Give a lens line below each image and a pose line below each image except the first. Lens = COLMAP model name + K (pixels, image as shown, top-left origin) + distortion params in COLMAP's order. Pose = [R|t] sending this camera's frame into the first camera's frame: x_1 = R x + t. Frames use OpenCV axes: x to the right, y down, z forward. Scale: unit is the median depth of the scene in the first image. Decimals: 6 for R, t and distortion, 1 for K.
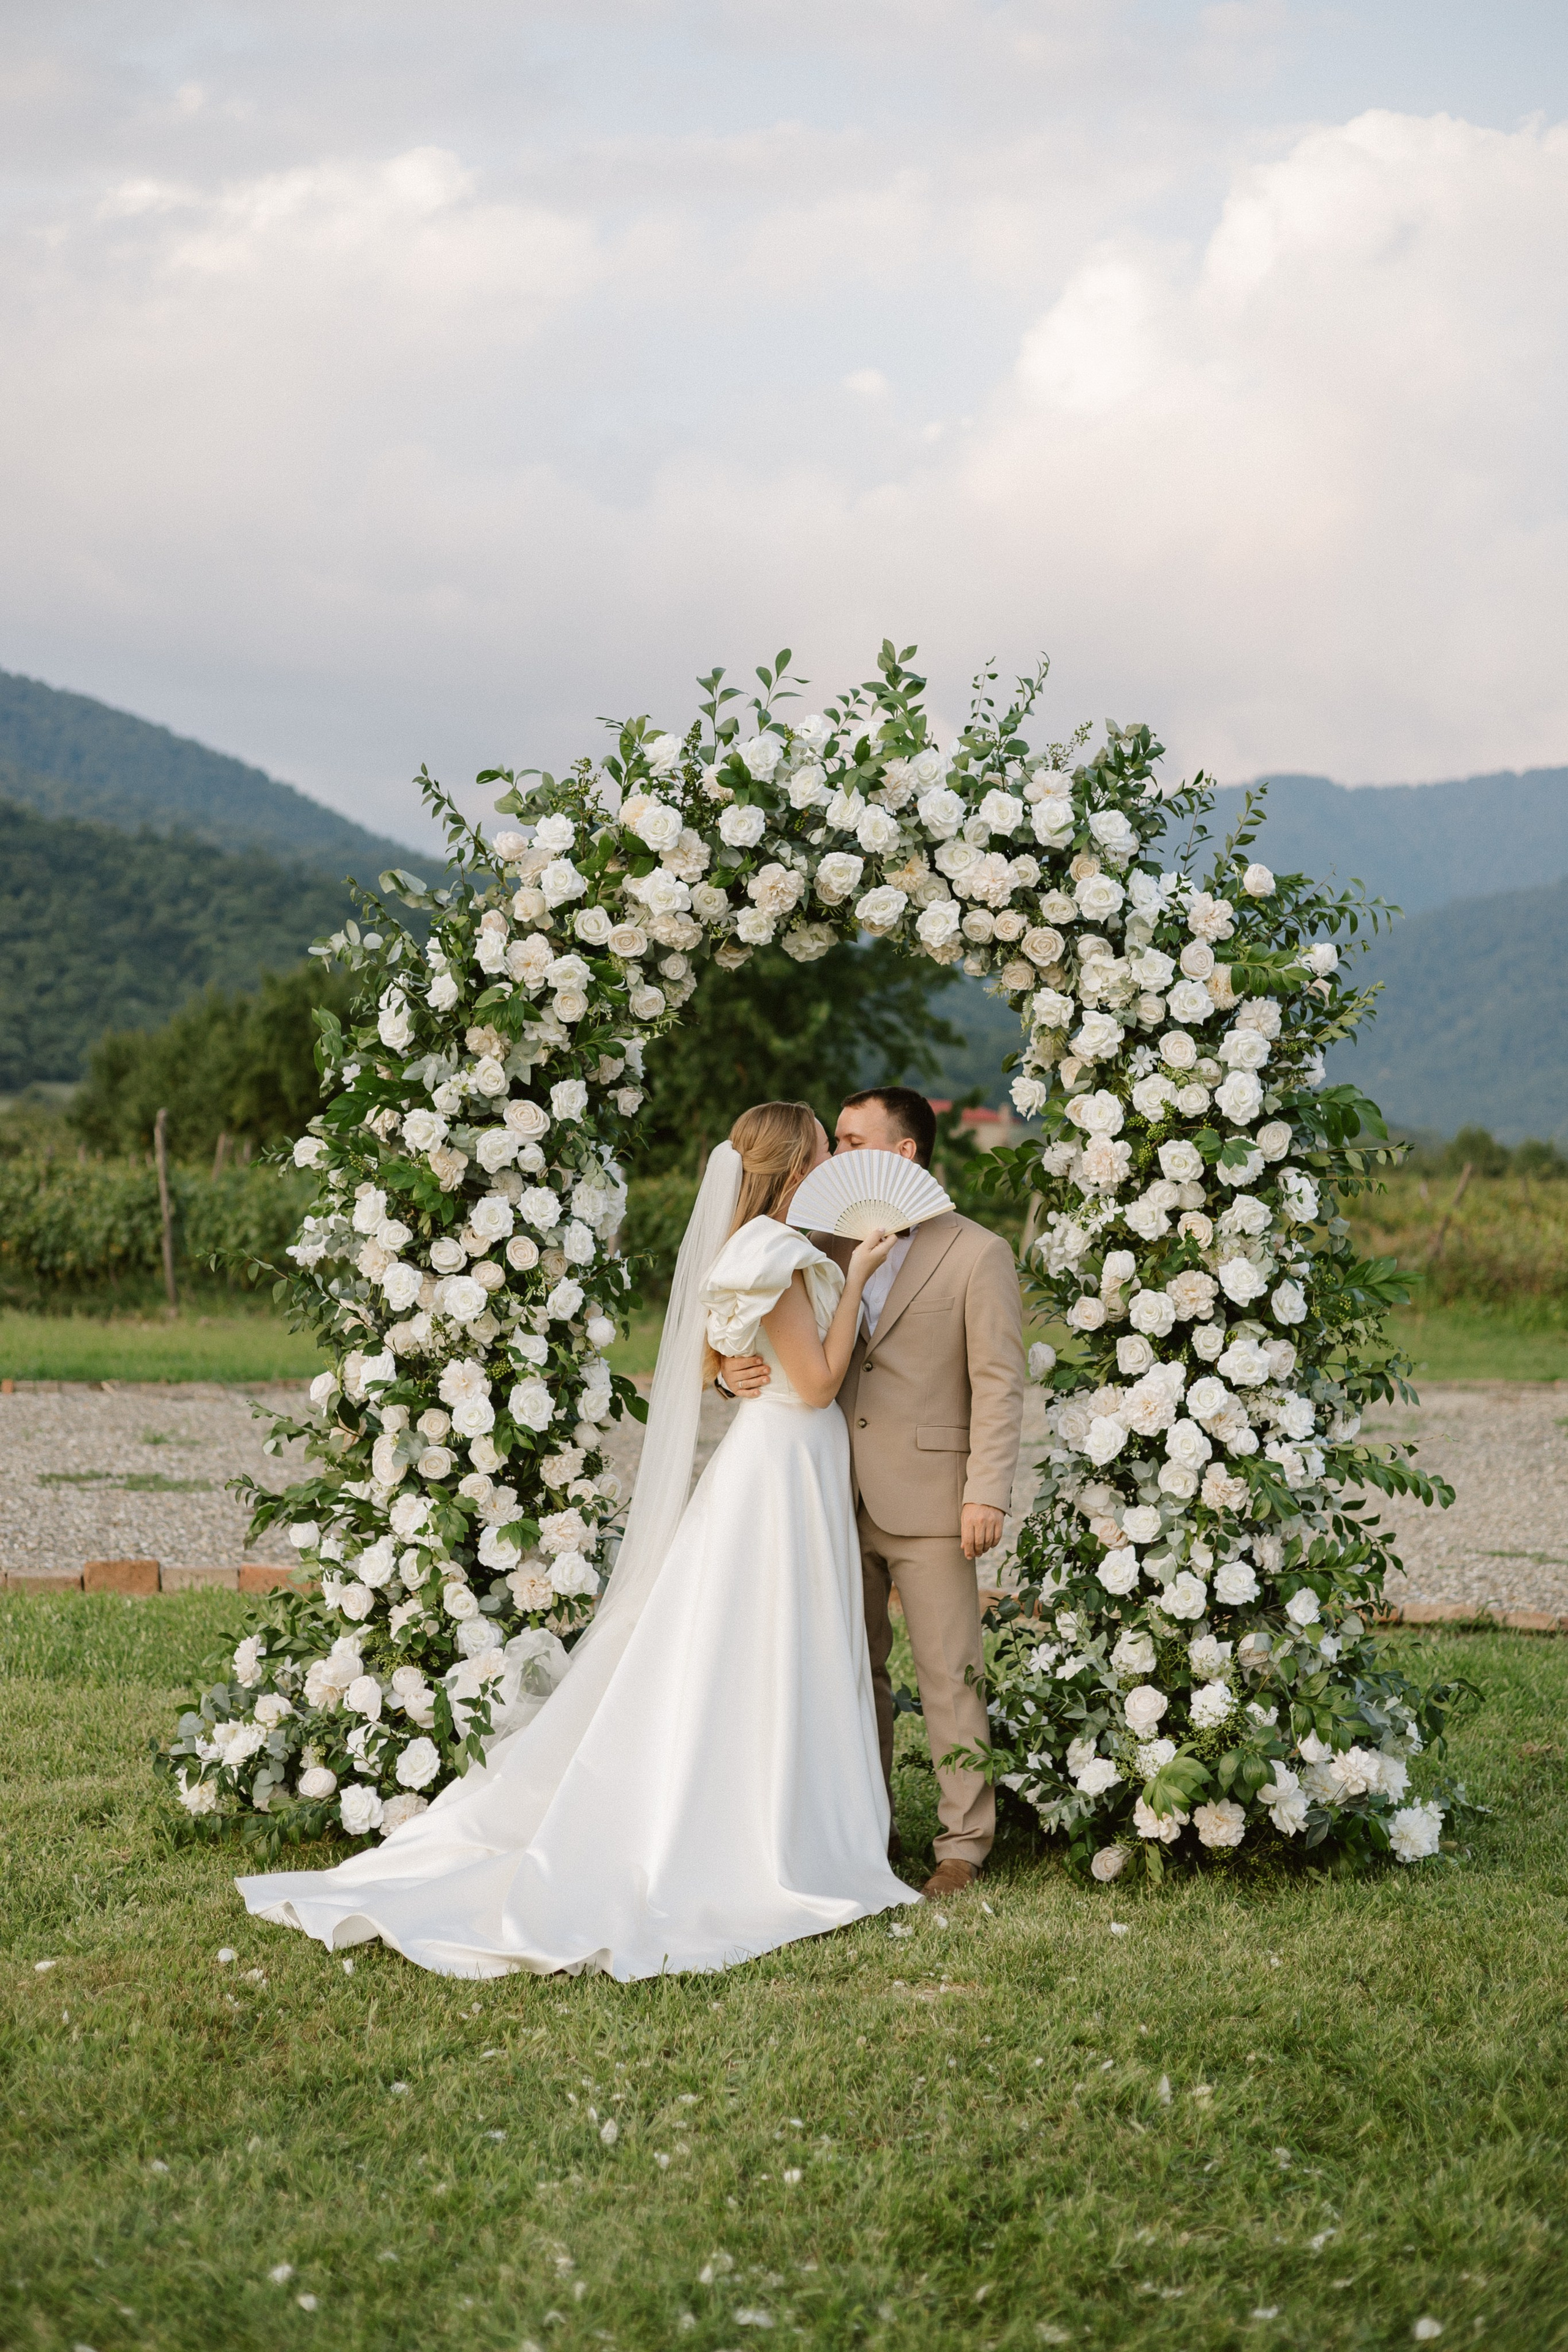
lens RADIAL K [[3293.4, 0, 784.0], [0, 3293.4, 1176.0], [0, 0, 1]] dist [0.013515, 0.012374]
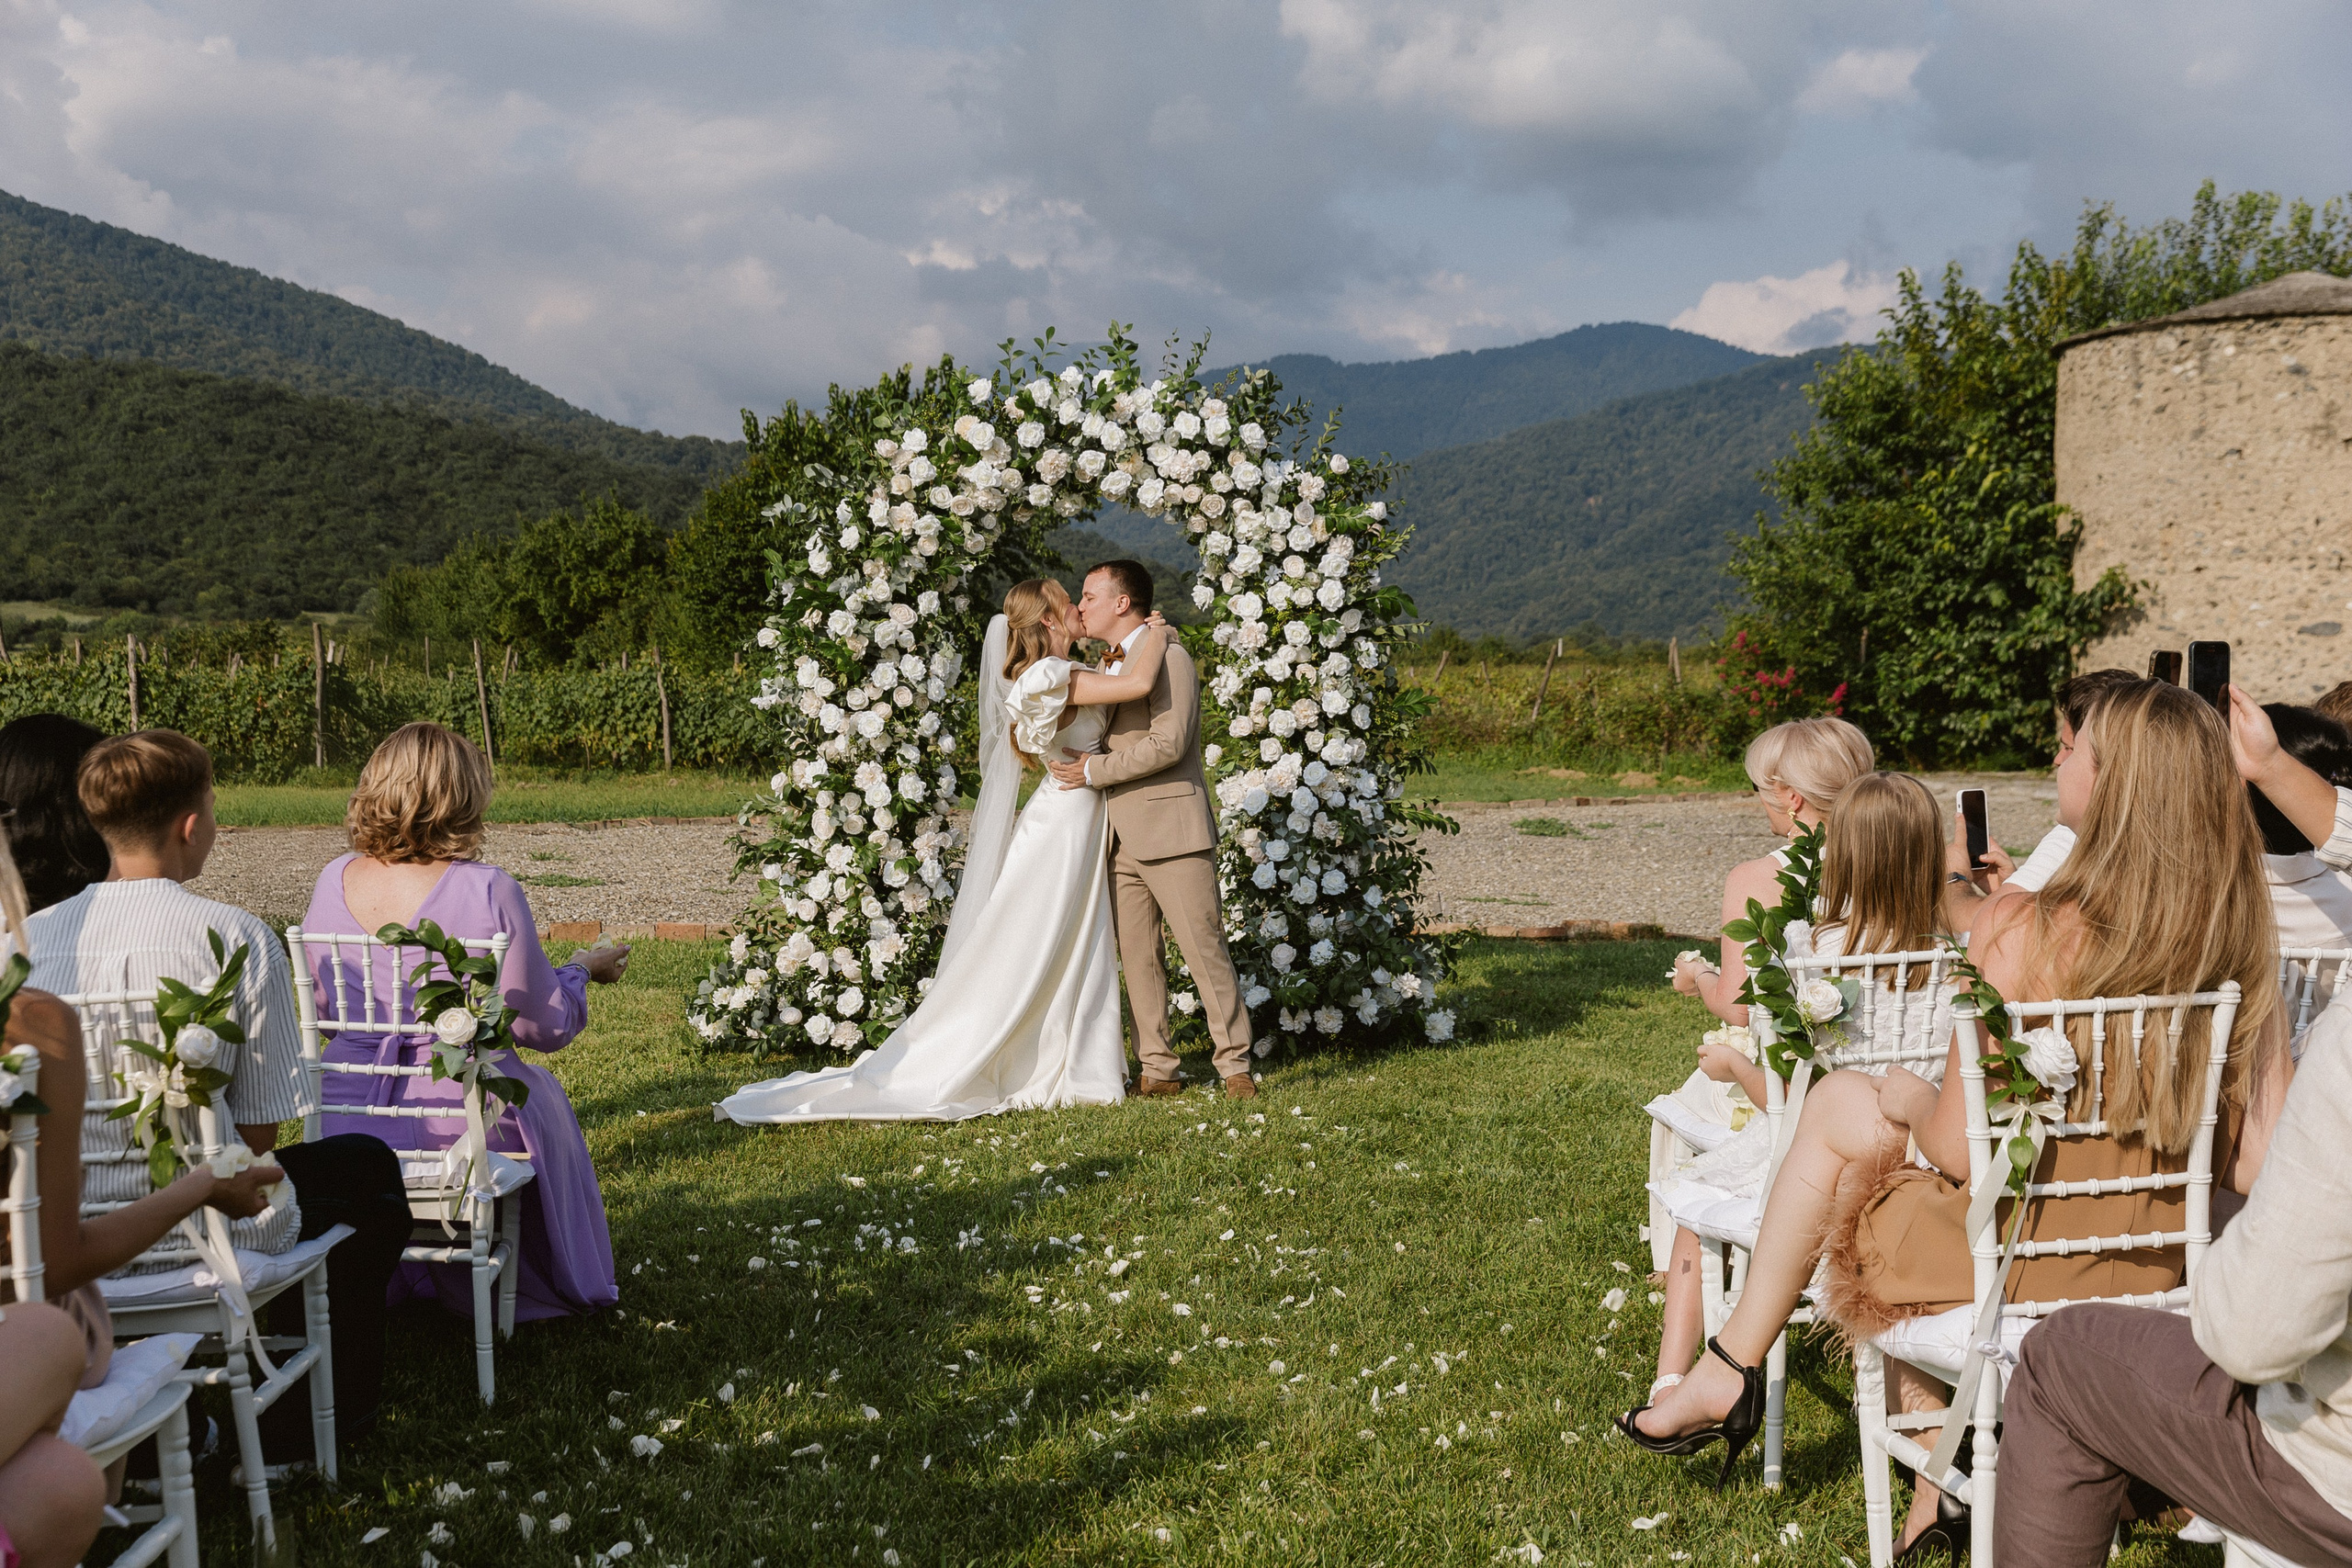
lens RADIAL K [[2575.8, 0, 1176.0], [0, 2575.8, 784.0], [0, 0, 1]] dist [0.023438, -0.000916]
pose [[0.994526, -0.024029, 0.101688, -0.075601], [0.019640, 0.998841, 0.043946, 0.013132], [-0.102626, -0.041708, 0.993845, -0.298953]]
